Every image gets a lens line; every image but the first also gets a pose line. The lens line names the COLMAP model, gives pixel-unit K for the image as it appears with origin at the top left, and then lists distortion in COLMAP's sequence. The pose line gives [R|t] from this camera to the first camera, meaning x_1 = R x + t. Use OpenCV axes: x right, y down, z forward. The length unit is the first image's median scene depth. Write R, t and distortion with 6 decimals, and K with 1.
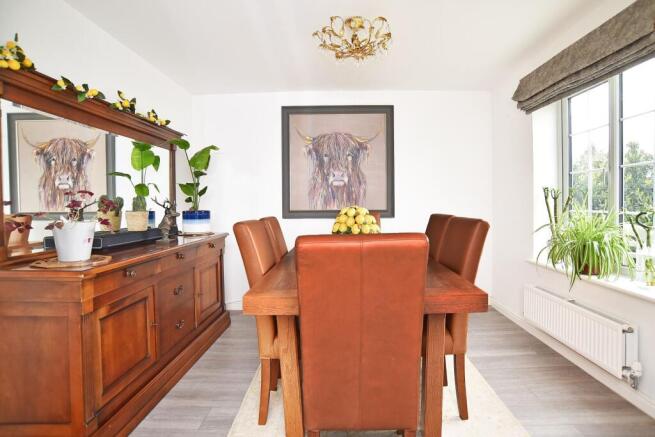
lens RADIAL K [[337.3, 0, 329.3], [0, 337.3, 209.5], [0, 0, 1]] dist [-0.109616, 0.049865]
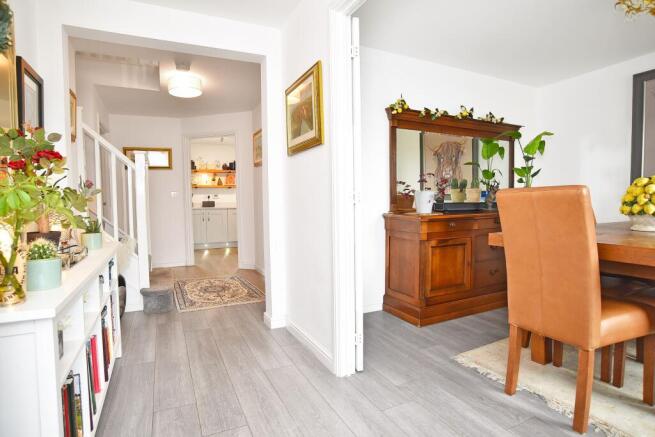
lens RADIAL K [[337.3, 0, 329.3], [0, 337.3, 209.5], [0, 0, 1]] dist [-0.109616, 0.049865]
pose [[0.445788, 0.032820, -0.894537, 0.420073], [-0.012743, 0.999459, 0.030319, 0.061691], [0.895048, -0.002117, 0.445965, -0.192512]]
